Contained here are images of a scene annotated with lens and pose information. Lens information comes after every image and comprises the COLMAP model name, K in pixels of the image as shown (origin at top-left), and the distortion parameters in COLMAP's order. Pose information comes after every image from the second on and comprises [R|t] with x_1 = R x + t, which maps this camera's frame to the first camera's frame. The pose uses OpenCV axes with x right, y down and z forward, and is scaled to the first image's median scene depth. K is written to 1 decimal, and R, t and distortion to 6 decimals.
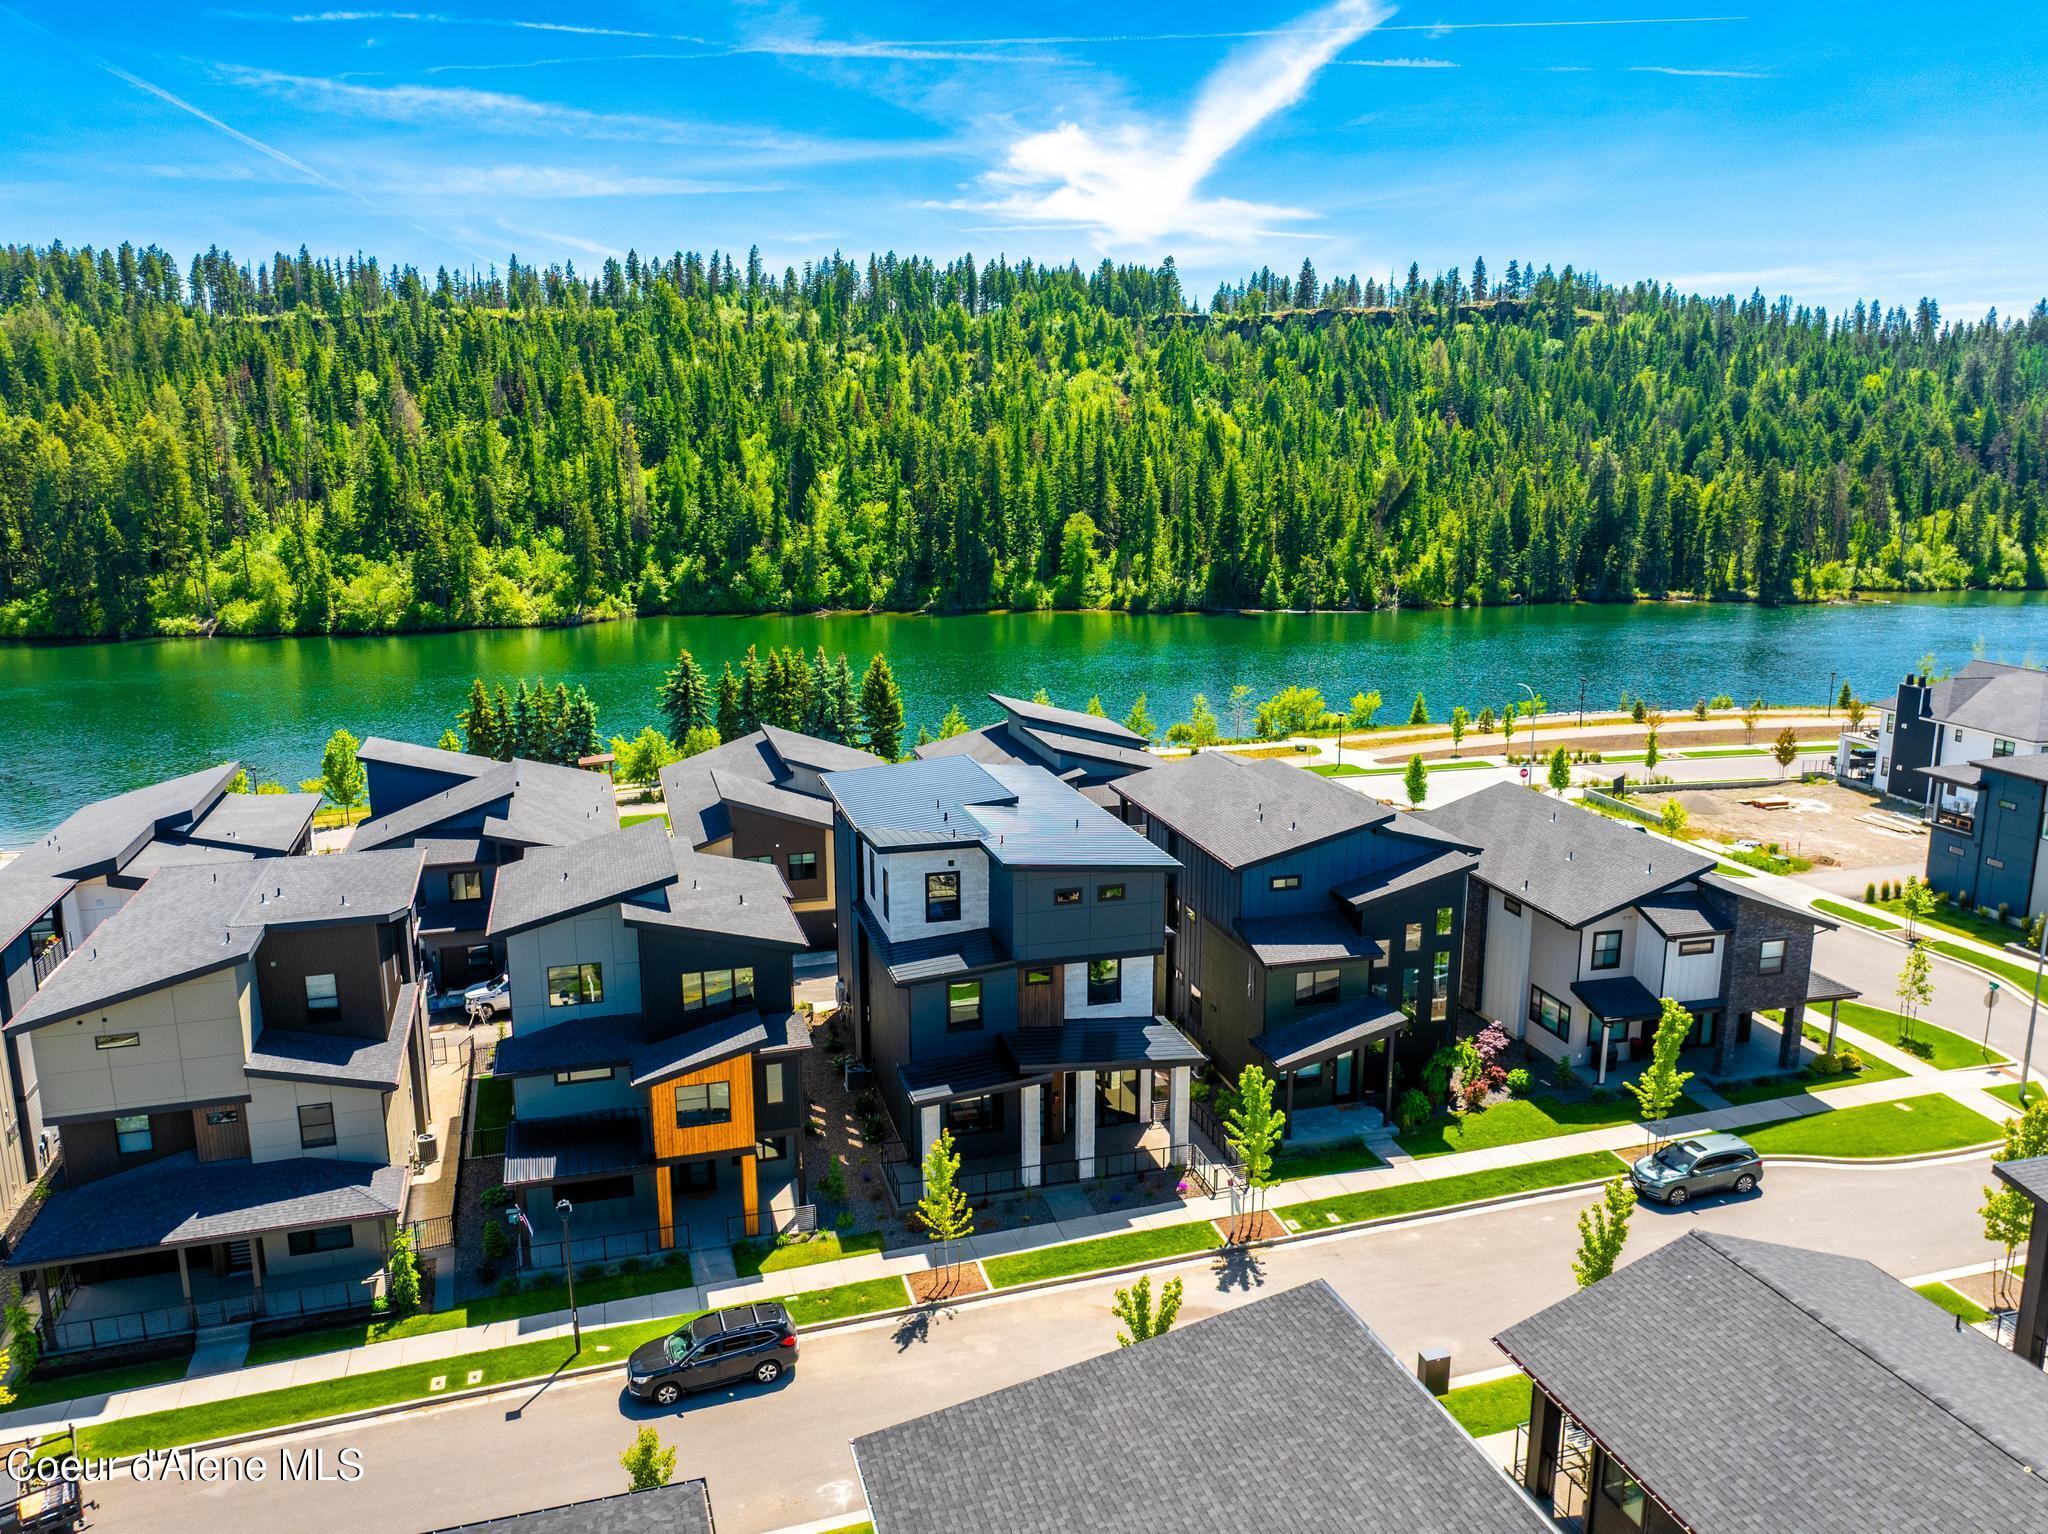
lens RADIAL K [[1421.2, 0, 1051.1], [0, 1421.2, 764.7], [0, 0, 1]] dist [-0.050201, 0.021799]
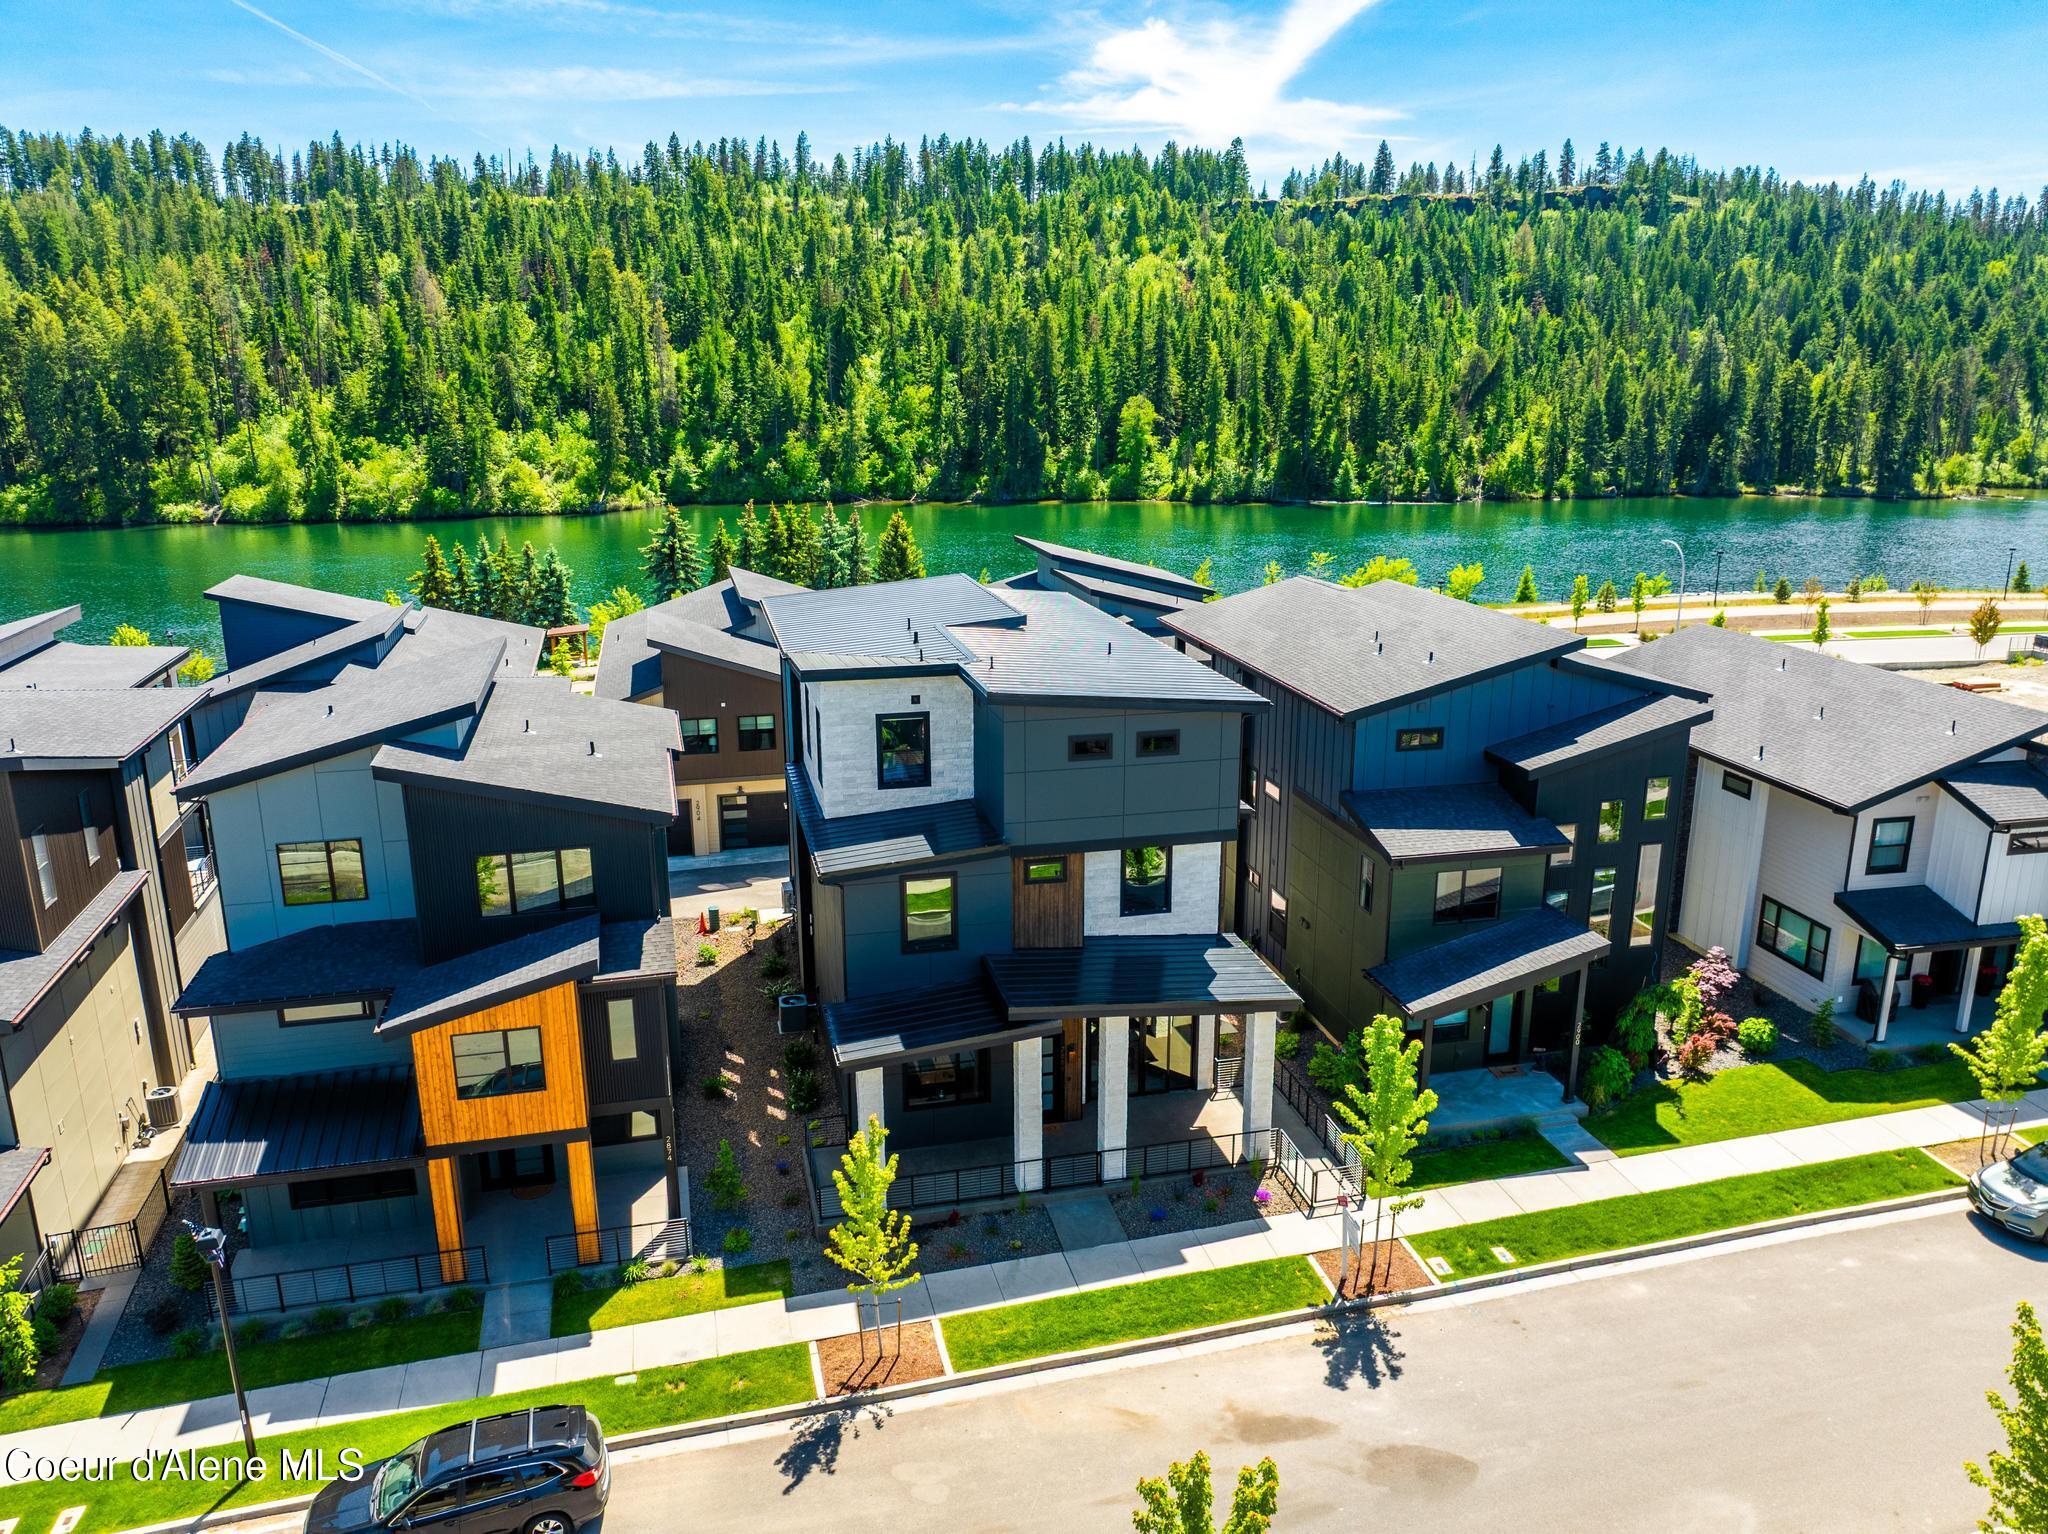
lens RADIAL K [[1421.2, 0, 1044.0], [0, 1421.2, 752.6], [0, 0, 1]] dist [-0.050201, 0.021799]
pose [[0.998880, 0.008387, -0.046556, 0.004359], [-0.006103, 0.998781, 0.048983, 0.013261], [0.046910, -0.048644, 0.997714, 0.073595]]
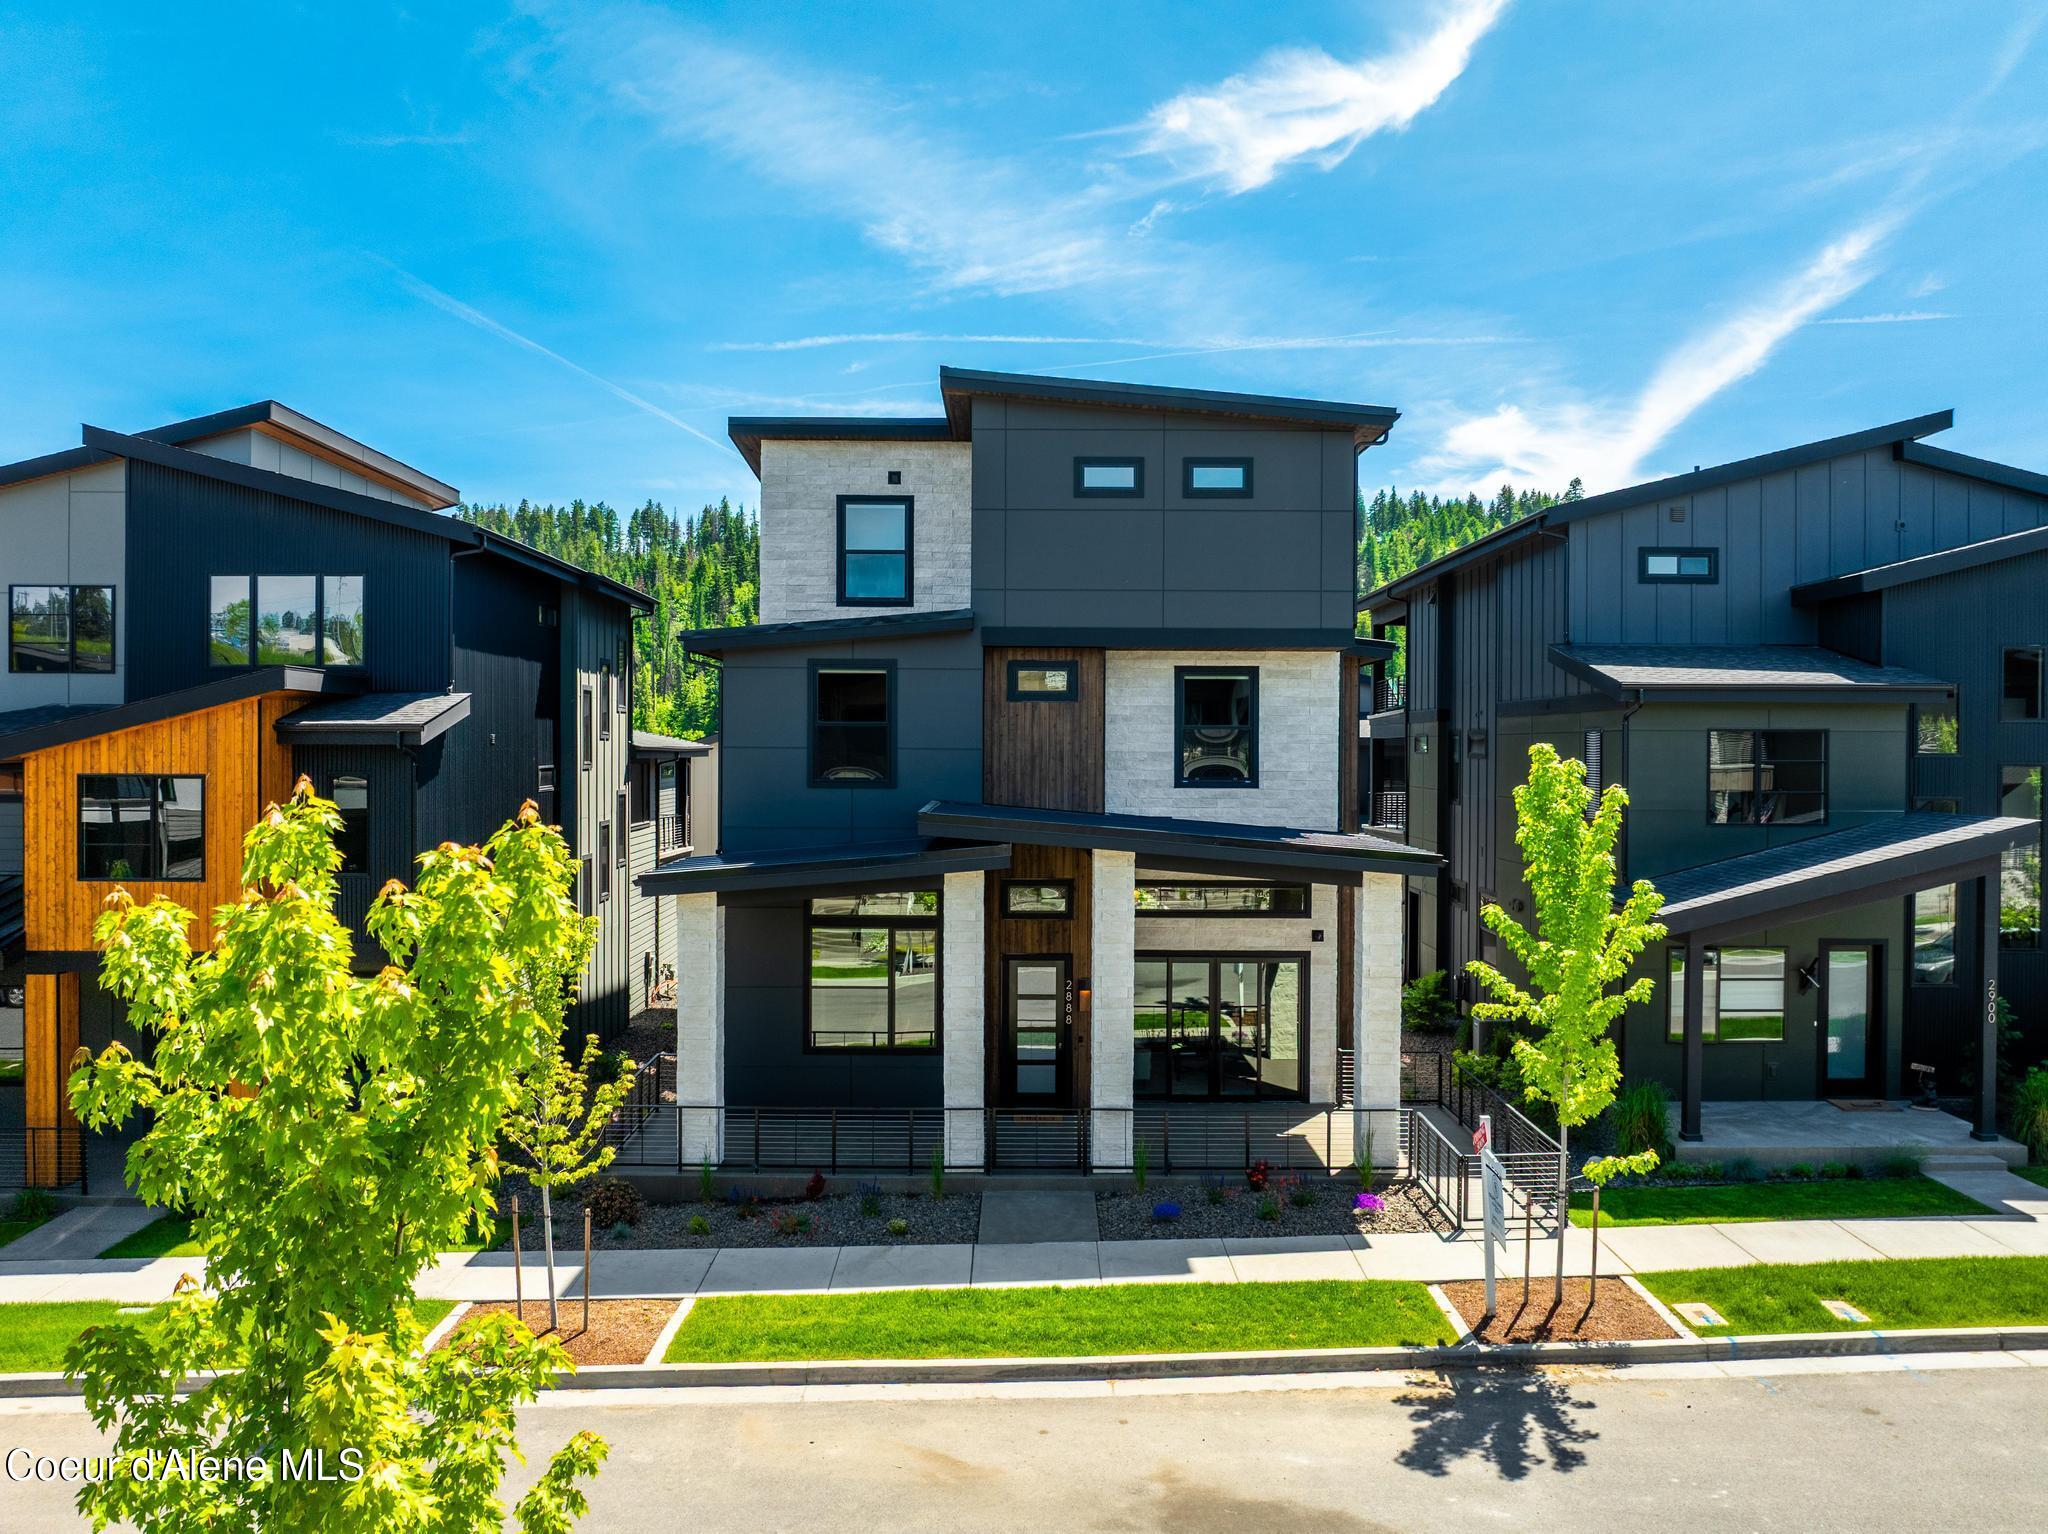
lens RADIAL K [[1421.2, 0, 1059.7], [0, 1421.2, 800.6], [0, 0, 1]] dist [-0.050201, 0.021799]
pose [[0.961163, 0.005482, -0.275927, 0.023519], [-0.056221, 0.982727, -0.176315, 0.054054], [0.270195, 0.184981, 0.944869, 0.127628]]
